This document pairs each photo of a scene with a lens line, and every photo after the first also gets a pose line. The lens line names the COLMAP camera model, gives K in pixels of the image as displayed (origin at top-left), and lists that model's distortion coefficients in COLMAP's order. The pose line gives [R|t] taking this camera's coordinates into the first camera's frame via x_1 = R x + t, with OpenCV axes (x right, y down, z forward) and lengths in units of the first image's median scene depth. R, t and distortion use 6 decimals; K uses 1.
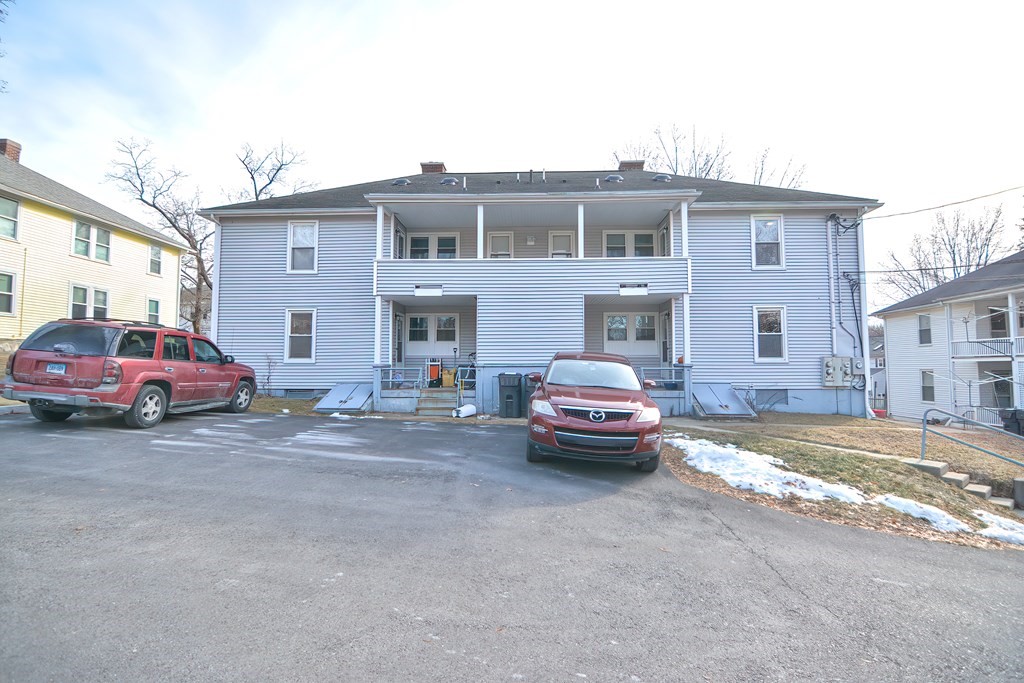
lens RADIAL K [[490.8, 0, 512.0], [0, 490.8, 341.5], [0, 0, 1]] dist [-0.004022, -0.013845]
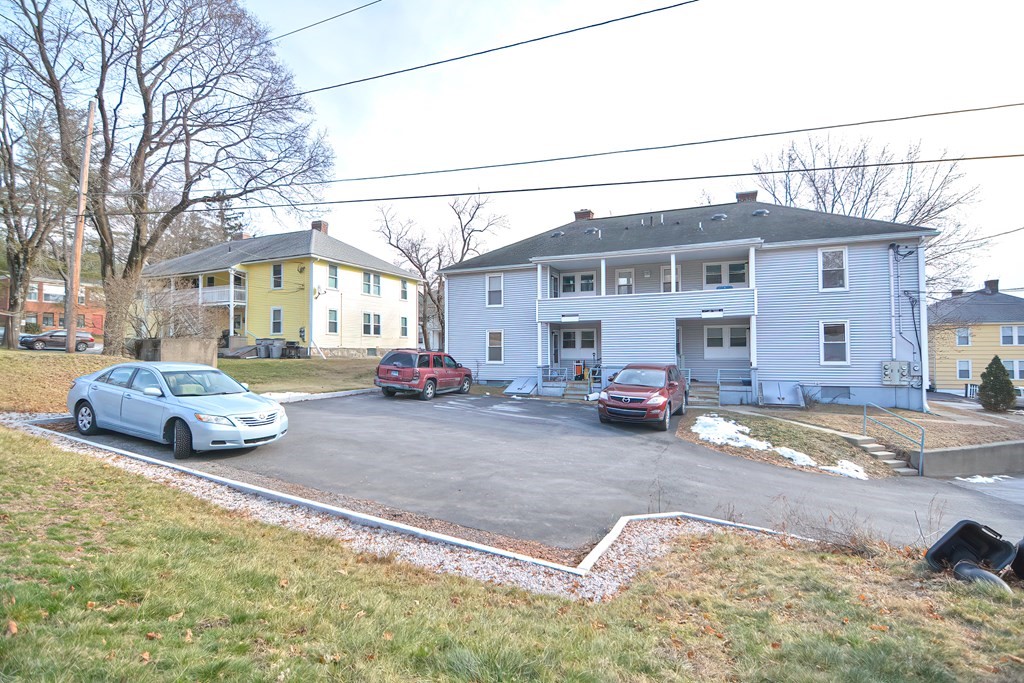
lens RADIAL K [[497.0, 0, 515.1], [0, 497.0, 338.6], [0, 0, 1]] dist [-0.001544, -0.013436]
pose [[0.931708, -0.014521, -0.362917, 0.225369], [0.023367, 0.999527, 0.019996, -0.071615], [0.362455, -0.027111, 0.931607, -0.498674]]
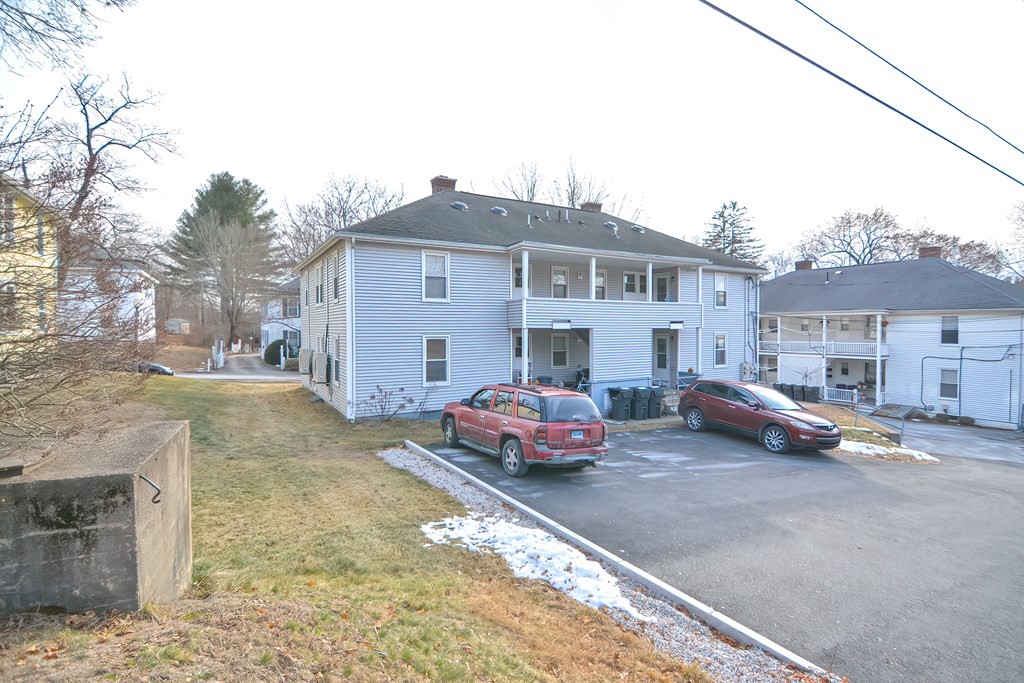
lens RADIAL K [[497.0, 0, 515.1], [0, 497.0, 338.6], [0, 0, 1]] dist [-0.001544, -0.013436]
pose [[0.838856, -0.013406, 0.544189, -0.918919], [-0.026929, 0.997451, 0.066083, -0.142463], [-0.543687, -0.070089, 0.836356, 0.010202]]
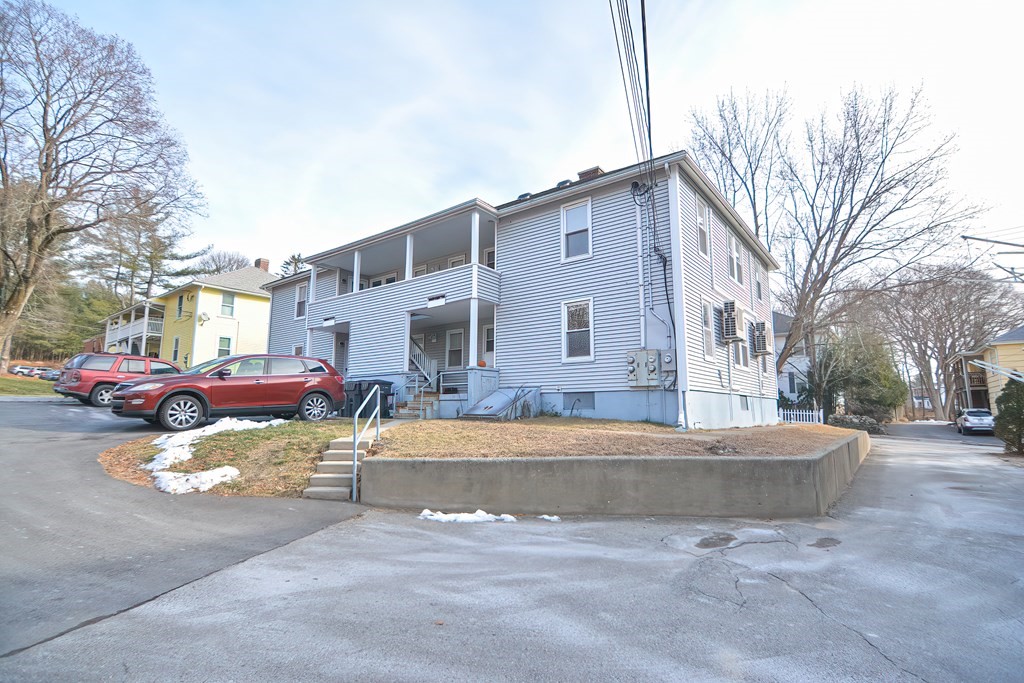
lens RADIAL K [[490.8, 0, 512.0], [0, 490.8, 341.5], [0, 0, 1]] dist [-0.004022, -0.013845]
pose [[0.816671, -0.079875, -0.571549, 0.952692], [0.032964, 0.995215, -0.091981, 0.084599], [0.576161, 0.056277, 0.815397, 0.198929]]
